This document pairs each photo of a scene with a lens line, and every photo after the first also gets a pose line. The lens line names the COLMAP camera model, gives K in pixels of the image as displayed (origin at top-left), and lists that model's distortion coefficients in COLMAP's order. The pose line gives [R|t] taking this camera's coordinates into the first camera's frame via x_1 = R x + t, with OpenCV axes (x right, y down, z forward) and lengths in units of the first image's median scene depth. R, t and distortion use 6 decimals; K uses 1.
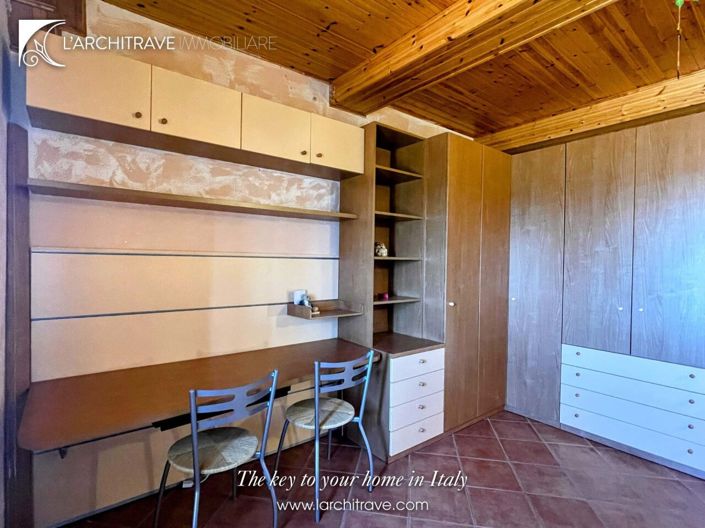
lens RADIAL K [[352.4, 0, 352.5], [0, 352.4, 264.0], [0, 0, 1]] dist [-0.011595, -0.000301]
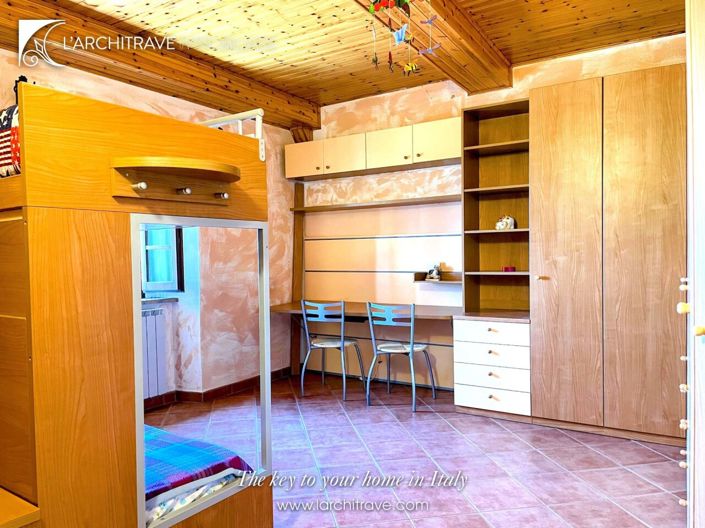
lens RADIAL K [[523.6, 0, 352.5], [0, 523.6, 264.0], [0, 0, 1]] dist [-0.003144, -0.002613]
pose [[0.355181, -0.005060, -0.934784, 1.521967], [0.014208, 0.999899, -0.000014, 0.080531], [0.934690, -0.013277, 0.355217, 0.085761]]
